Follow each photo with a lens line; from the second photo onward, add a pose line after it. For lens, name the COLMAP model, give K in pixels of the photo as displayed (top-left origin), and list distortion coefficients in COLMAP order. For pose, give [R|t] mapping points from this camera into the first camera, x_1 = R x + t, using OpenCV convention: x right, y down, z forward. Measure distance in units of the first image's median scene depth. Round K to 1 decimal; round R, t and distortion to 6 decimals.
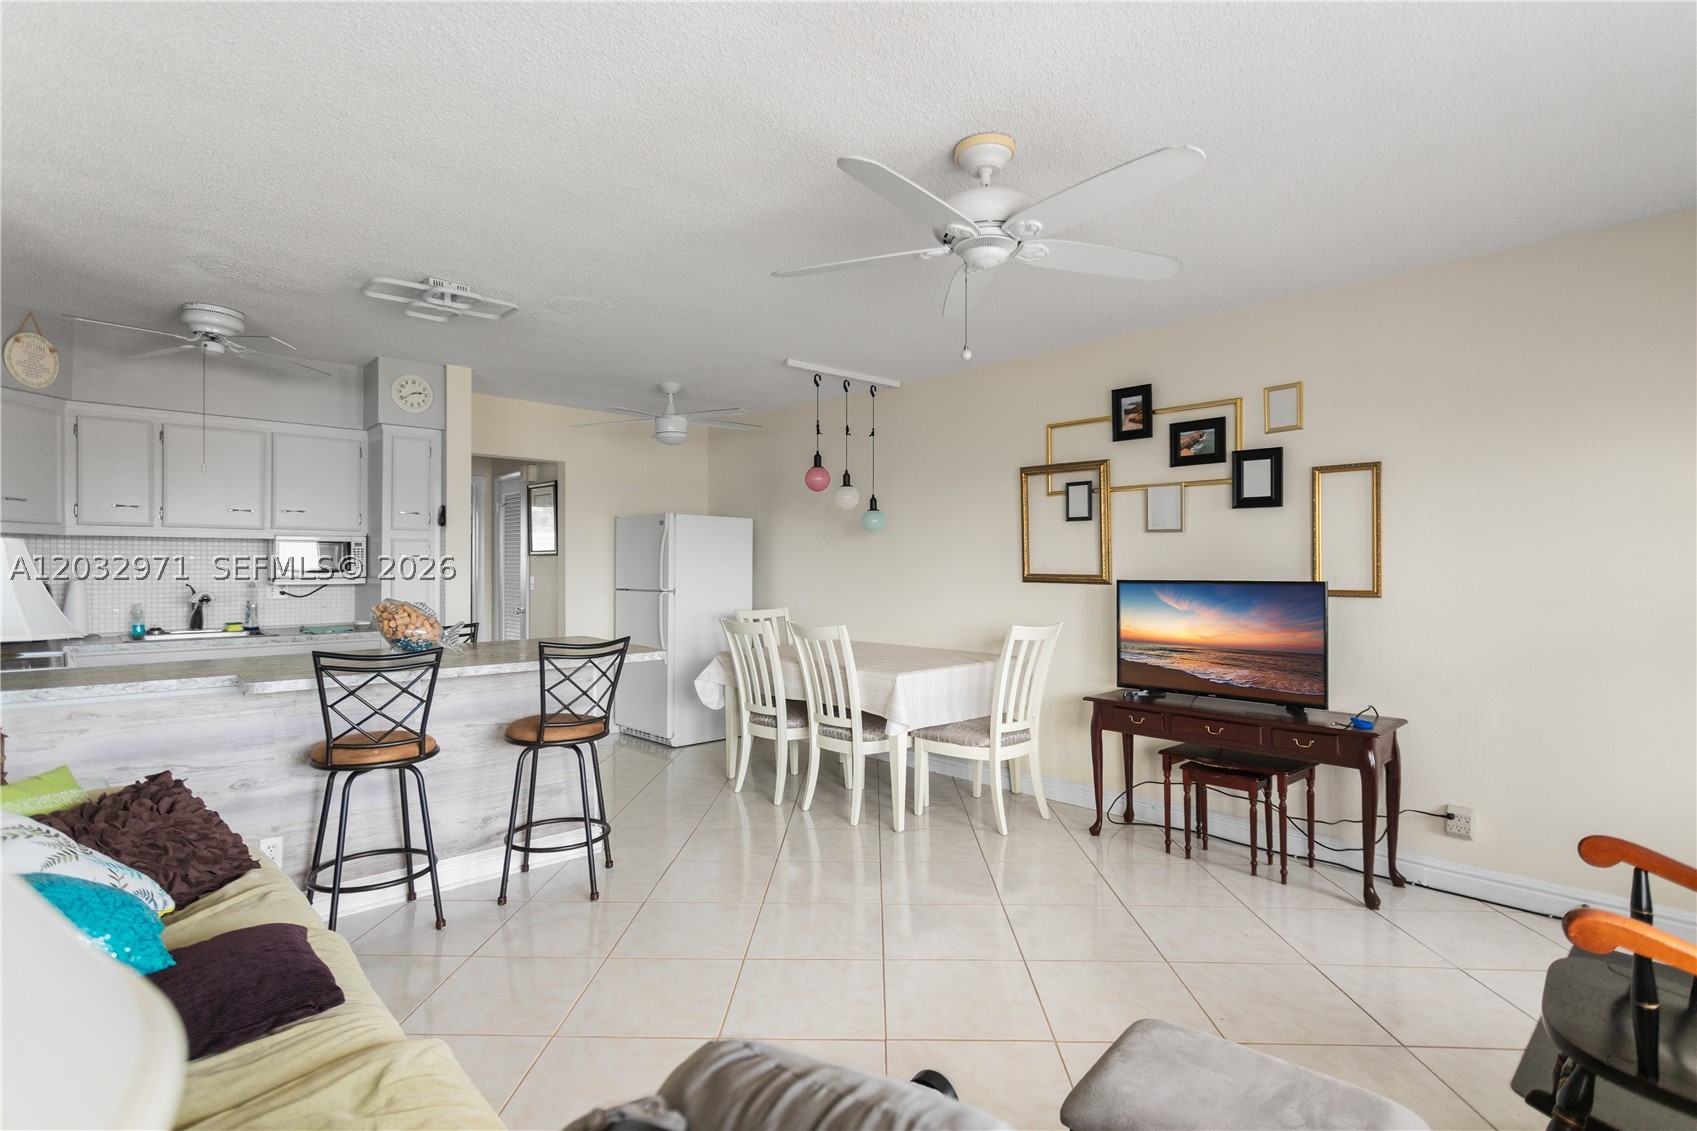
lens RADIAL K [[827.3, 0, 840.1], [0, 827.3, 563.8], [0, 0, 1]] dist [0.003306, 0.002198]
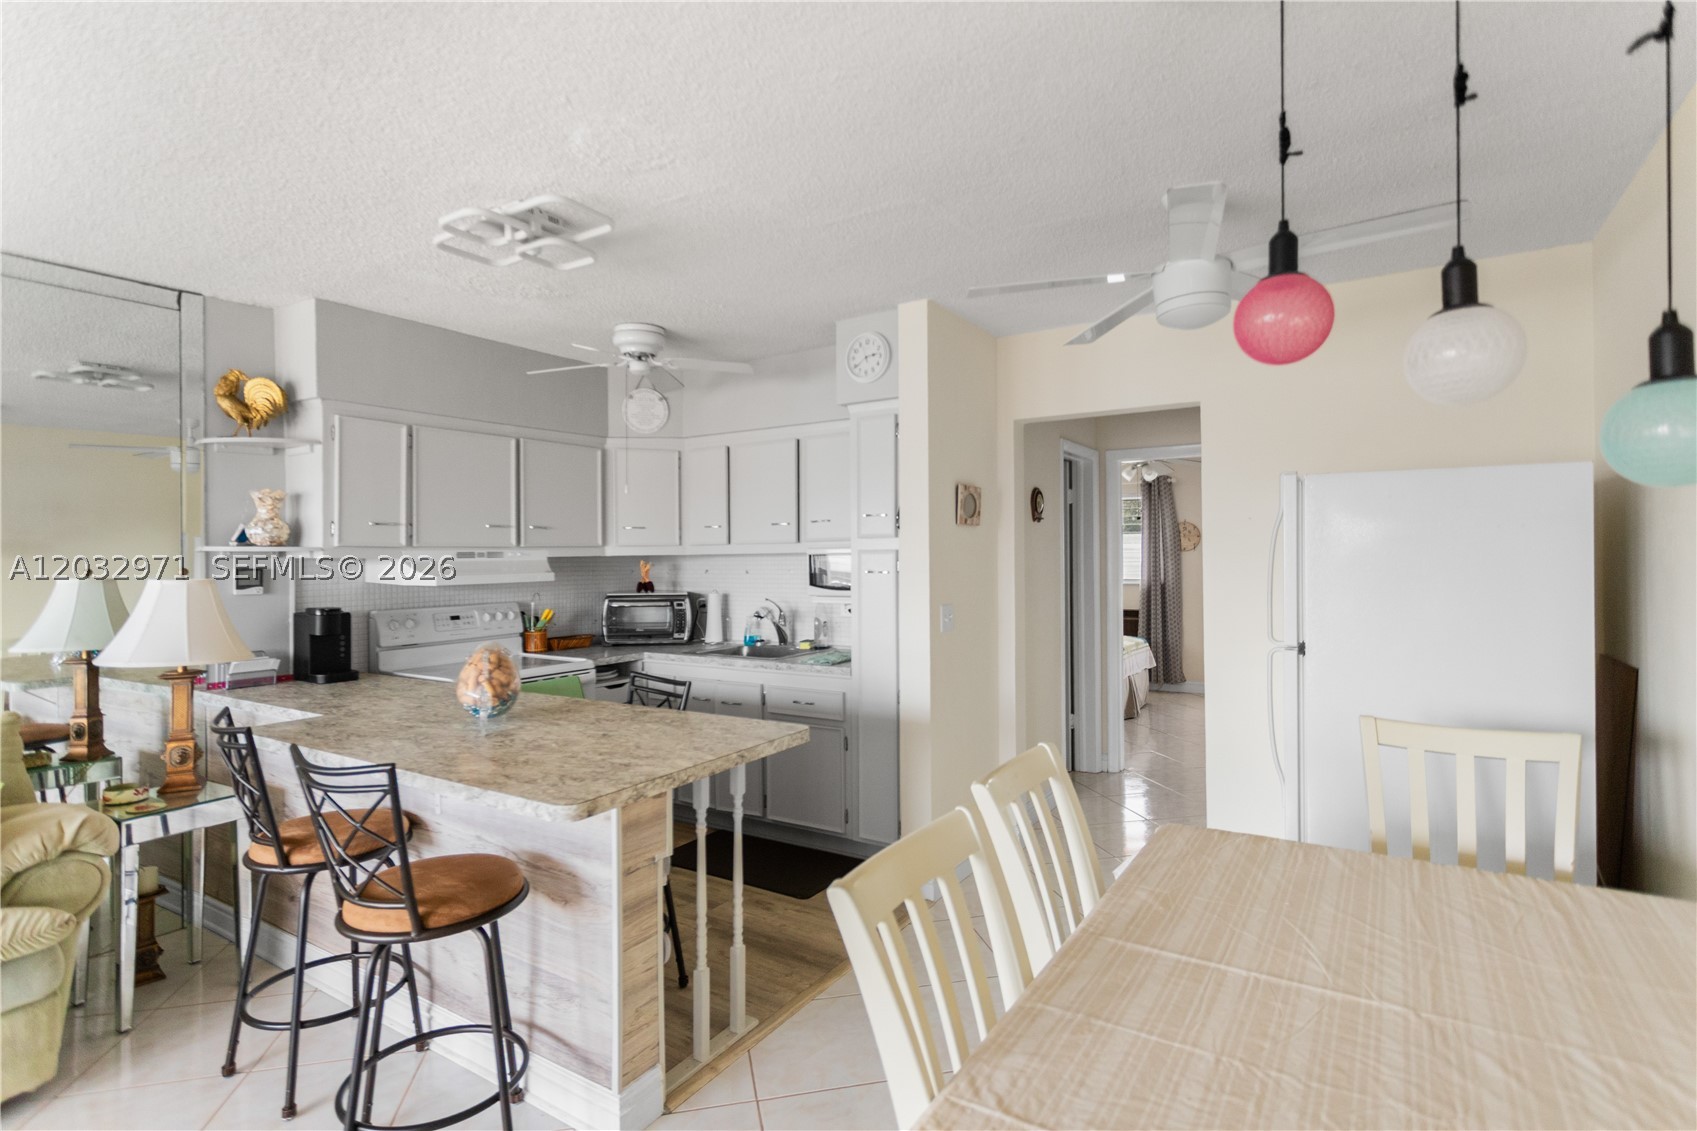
lens RADIAL K [[832.1, 0, 847.6], [0, 832.1, 551.7], [0, 0, 1]] dist [0.004128, 0.000788]
pose [[0.250231, -0.010293, -0.968131, 0.248185], [0.015049, 0.999864, -0.006741, -0.027202], [0.968069, -0.012882, 0.250352, 0.920890]]
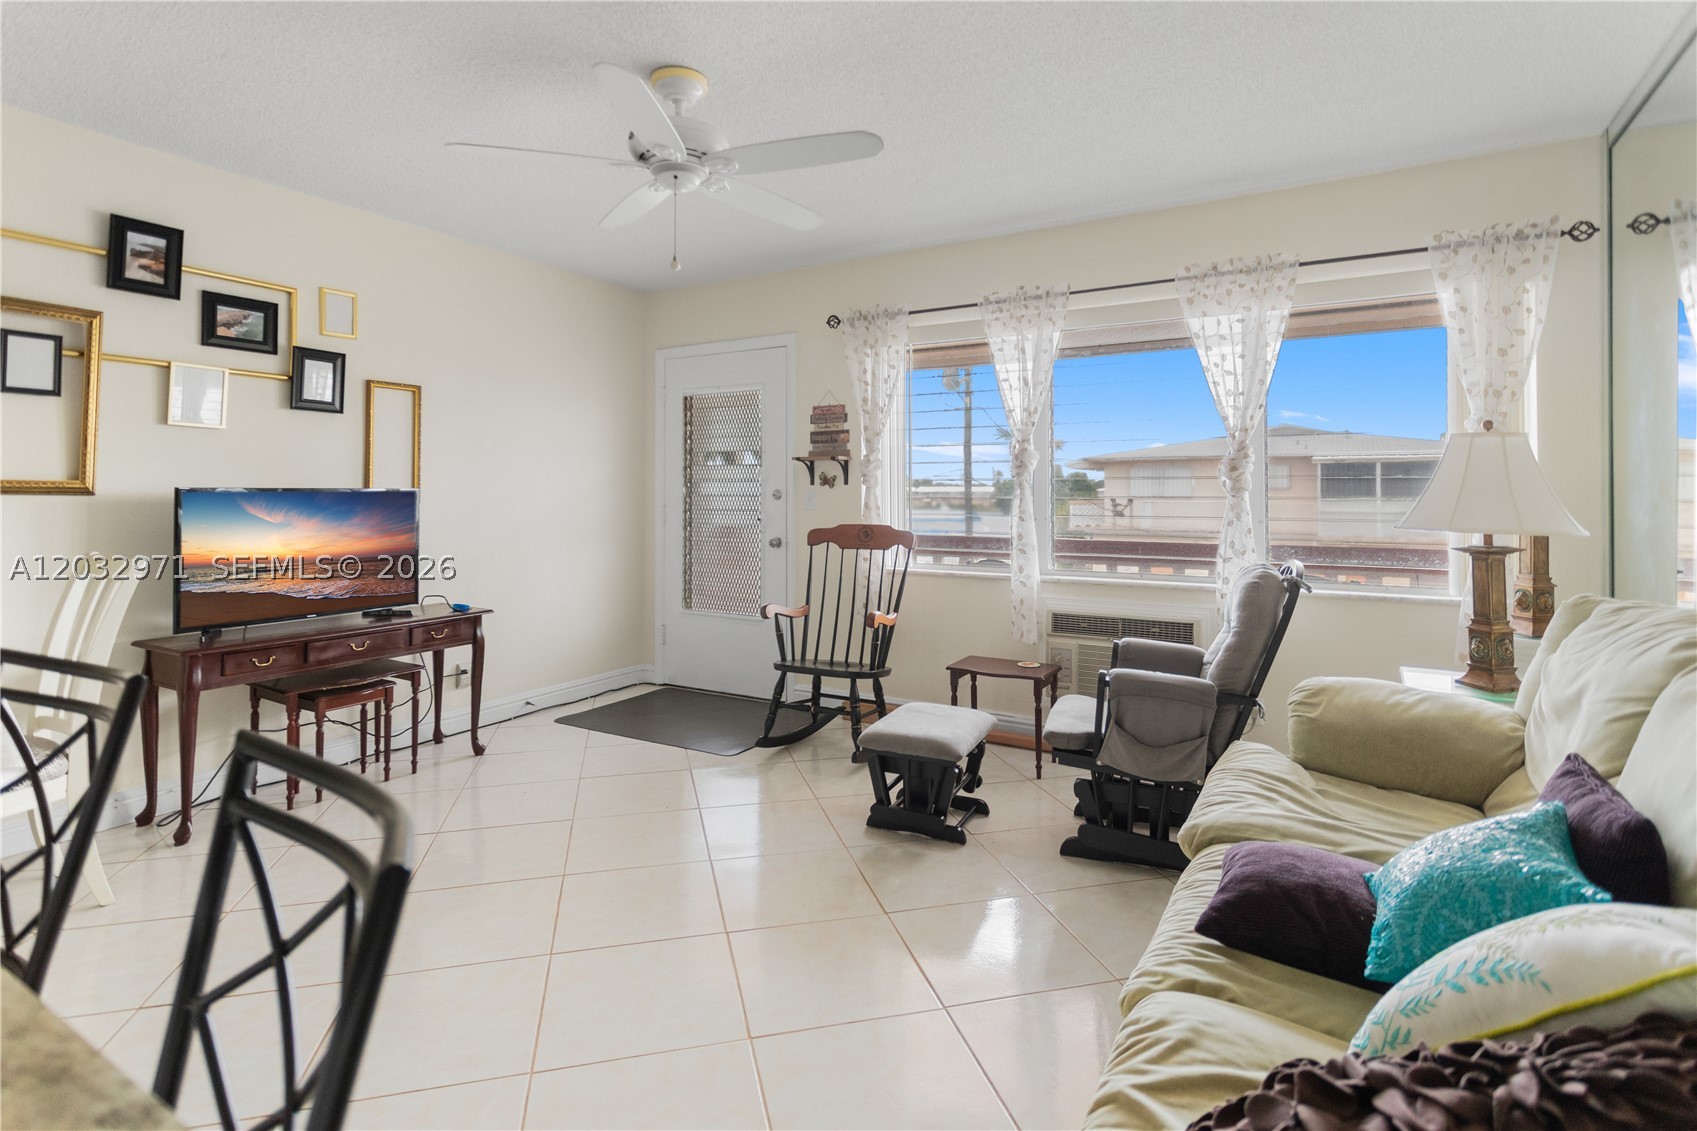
lens RADIAL K [[841.8, 0, 835.4], [0, 841.8, 482.5], [0, 0, 1]] dist [0.008693, 0.001492]
pose [[-0.274109, 0.012942, 0.961612, -0.531346], [-0.007348, 0.999852, -0.015552, 0.021936], [-0.961671, -0.011329, -0.273973, 0.628399]]
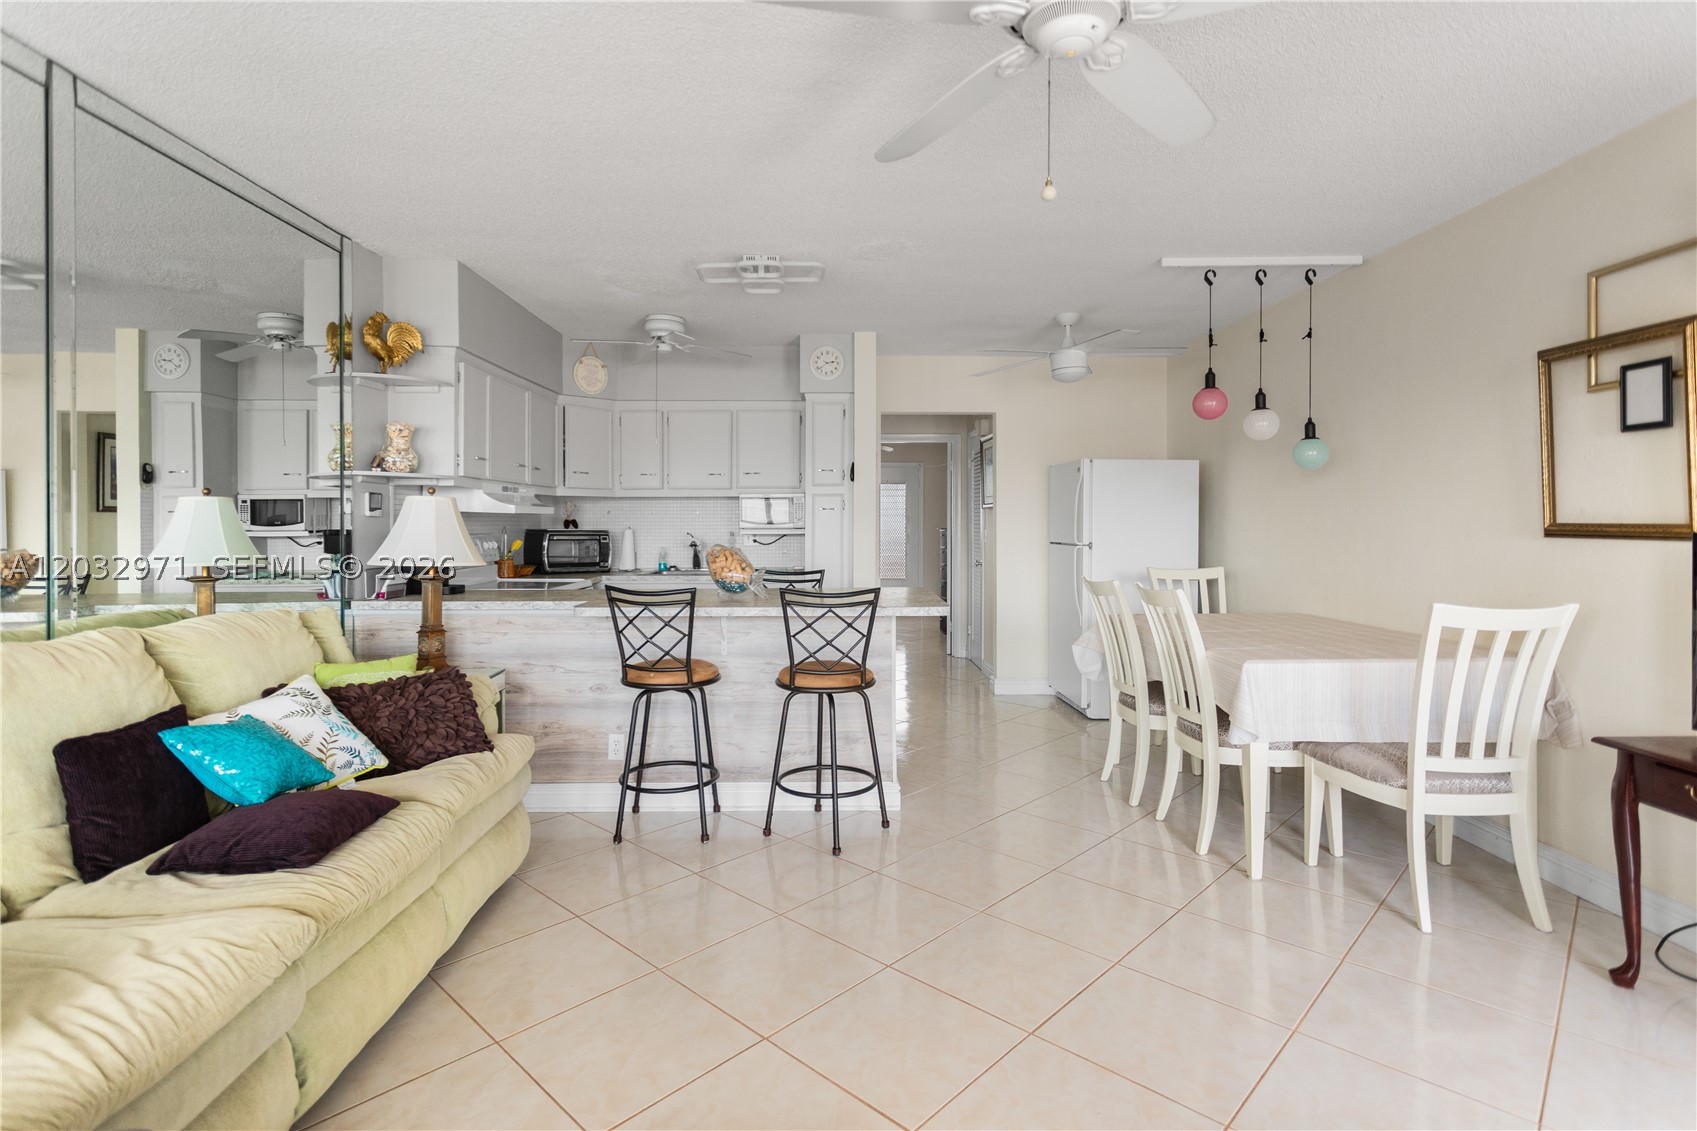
lens RADIAL K [[821.4, 0, 837.5], [0, 821.4, 527.1], [0, 0, 1]] dist [0.003387, 0.000821]
pose [[0.742596, 0.000505, -0.669739, 0.273349], [0.004433, 0.999974, 0.005669, 0.010078], [0.669725, -0.007179, 0.742575, 0.218577]]
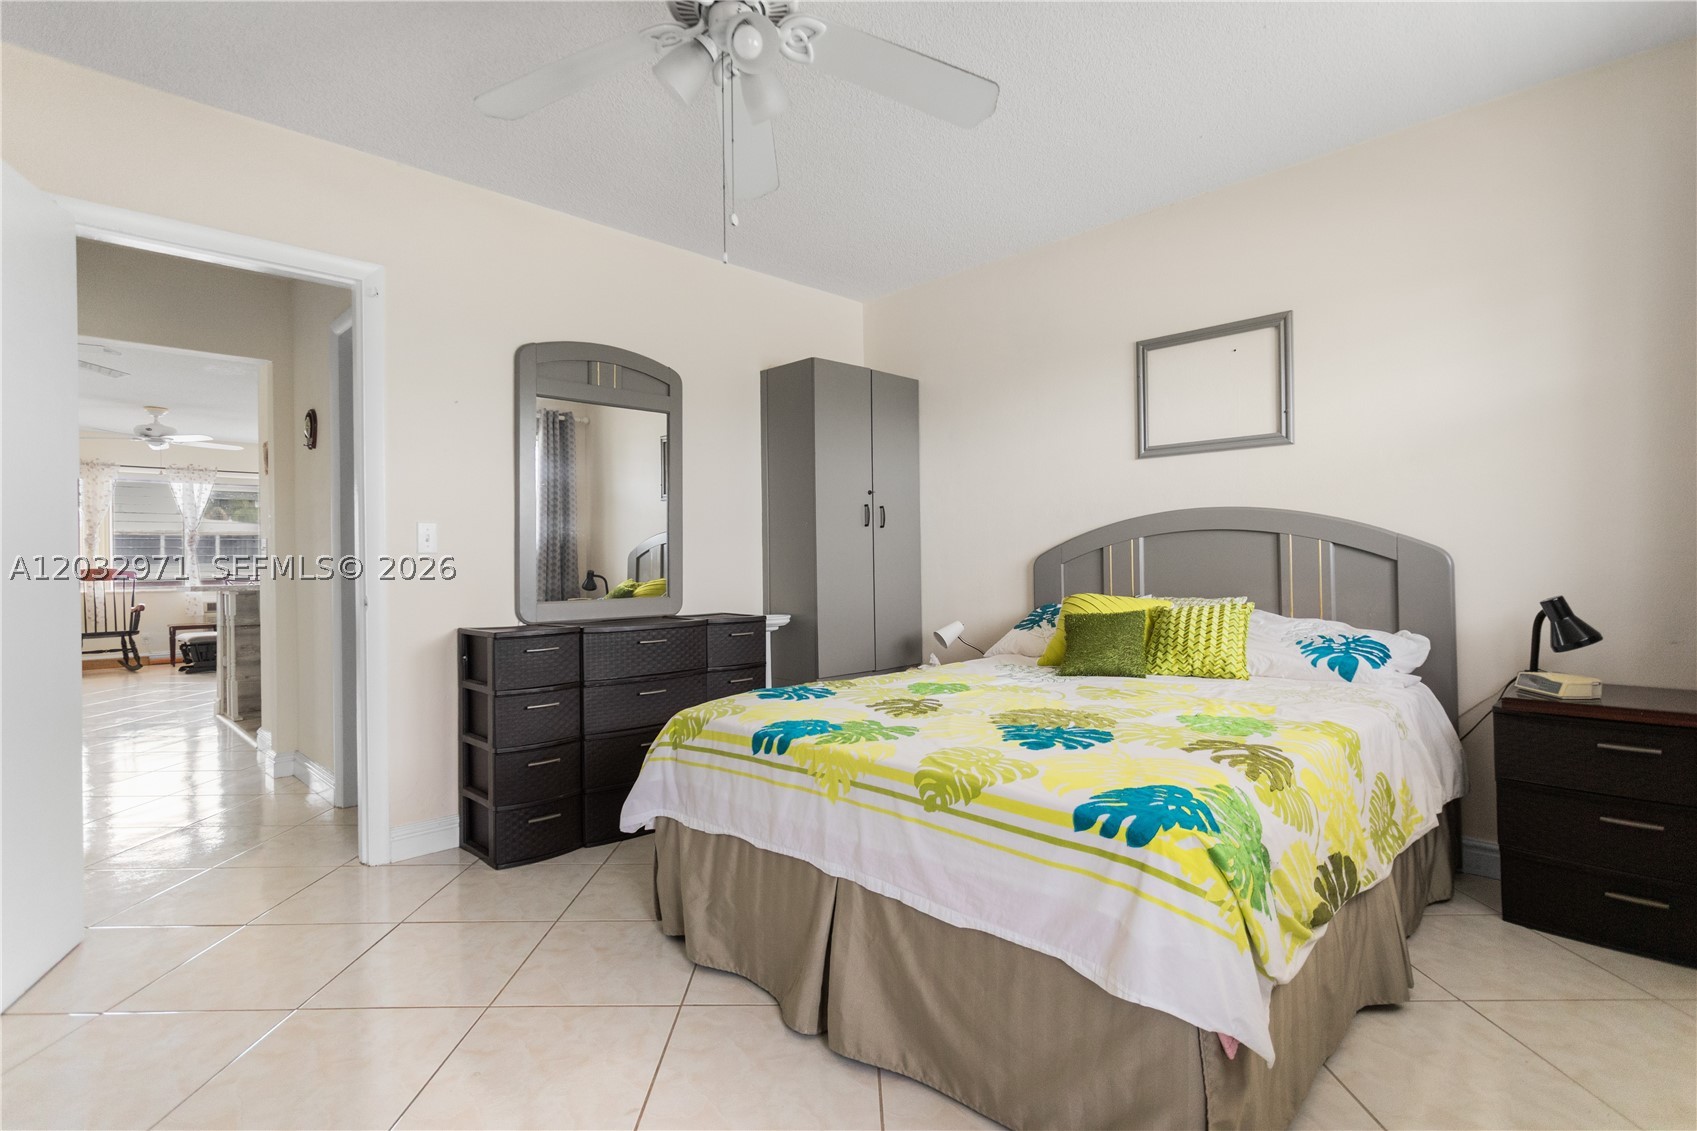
lens RADIAL K [[813.9, 0, 842.5], [0, 813.9, 550.8], [0, 0, 1]] dist [0.000242, 0.001037]
pose [[-0.999421, 0.013029, -0.031441, -1.326926], [0.013483, 0.999807, -0.014277, 0.066259], [0.031249, -0.014693, -0.999404, 2.378258]]
